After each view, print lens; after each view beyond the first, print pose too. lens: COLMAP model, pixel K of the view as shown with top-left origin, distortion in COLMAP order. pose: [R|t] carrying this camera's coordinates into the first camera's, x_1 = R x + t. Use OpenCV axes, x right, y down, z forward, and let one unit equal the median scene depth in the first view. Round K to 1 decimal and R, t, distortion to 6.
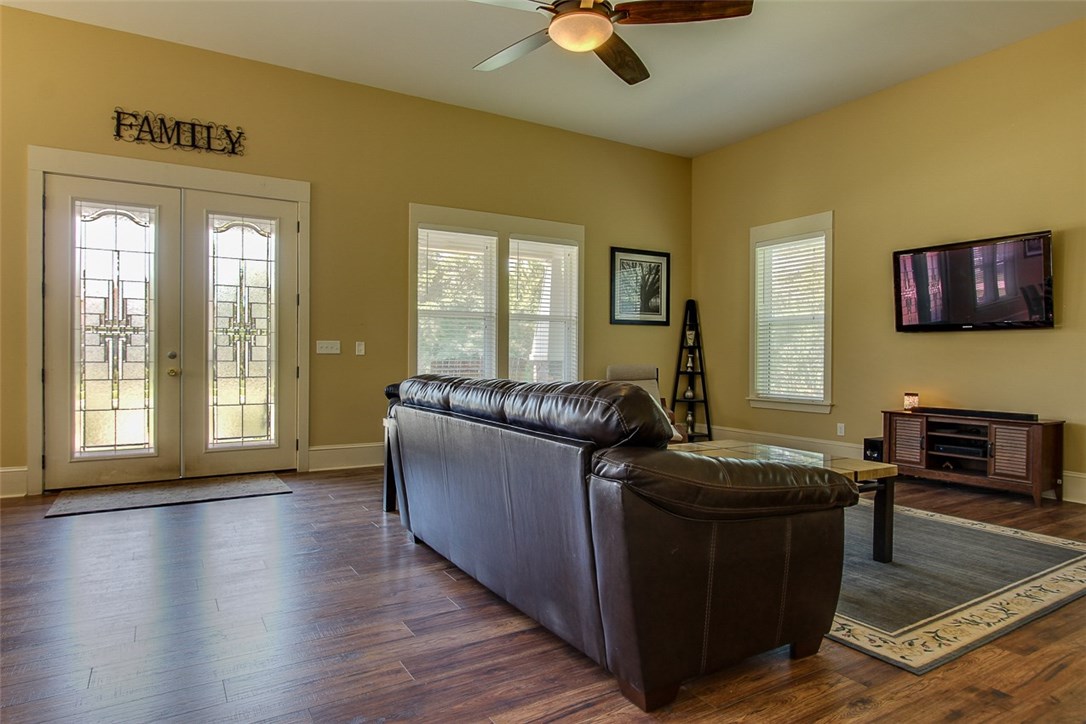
lens RADIAL K [[616.3, 0, 555.2], [0, 616.3, 364.3], [0, 0, 1]] dist [-0.015969, 0.000036]
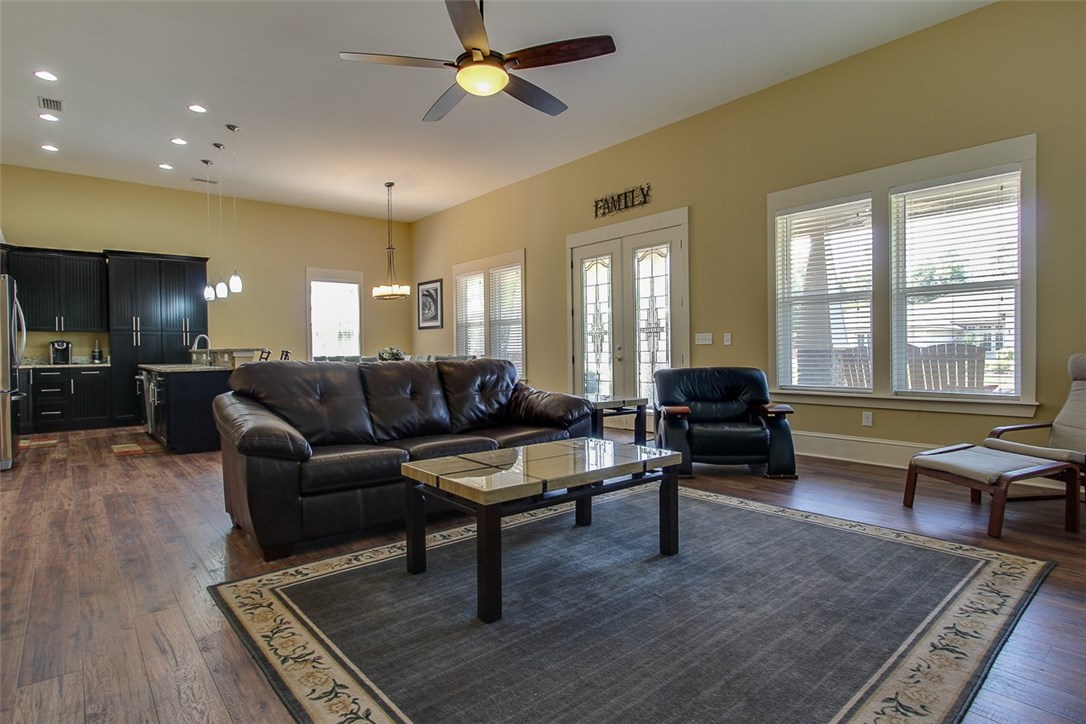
lens RADIAL K [[576.1, 0, 549.0], [0, 576.1, 334.1], [0, 0, 1]] dist [0.003481, 0.000979]
pose [[0.169352, -0.036911, -0.984864, 0.772820], [-0.000007, 0.999298, -0.037453, 0.005044], [0.985556, 0.006349, 0.169233, 0.595492]]
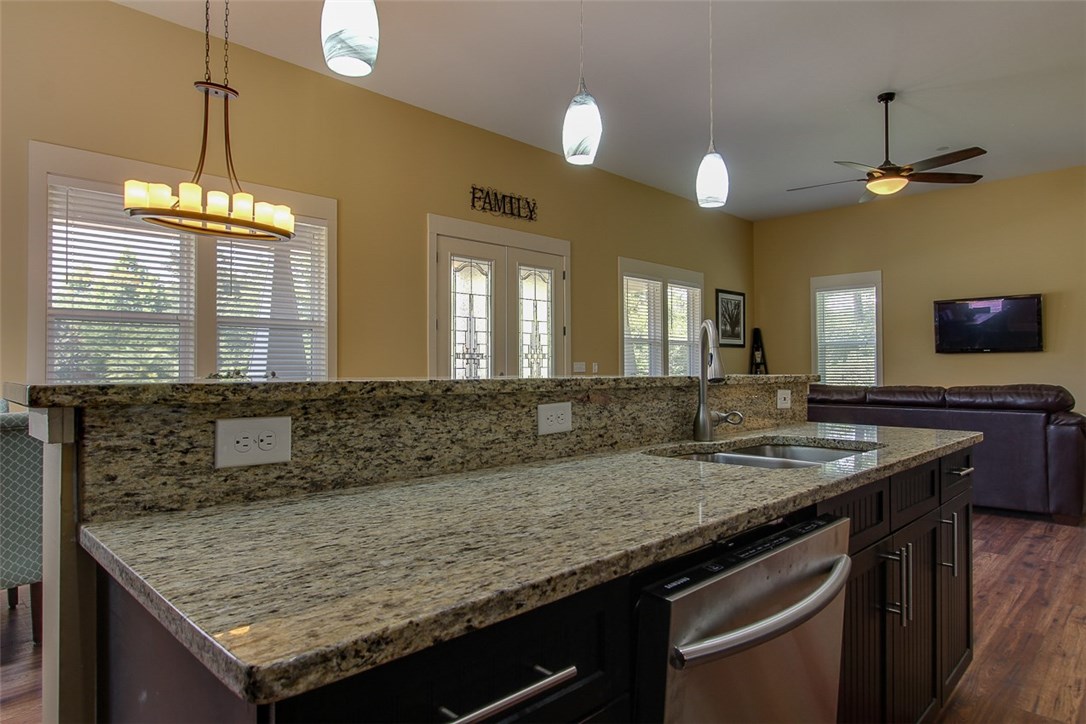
lens RADIAL K [[611.7, 0, 543.0], [0, 611.7, 362.0], [0, 0, 1]] dist [-0.020959, 0.002228]
pose [[0.973473, -0.007539, 0.228678, -0.850419], [0.013313, 0.999630, -0.023719, -0.010125], [-0.228414, 0.026134, 0.973213, -0.281746]]
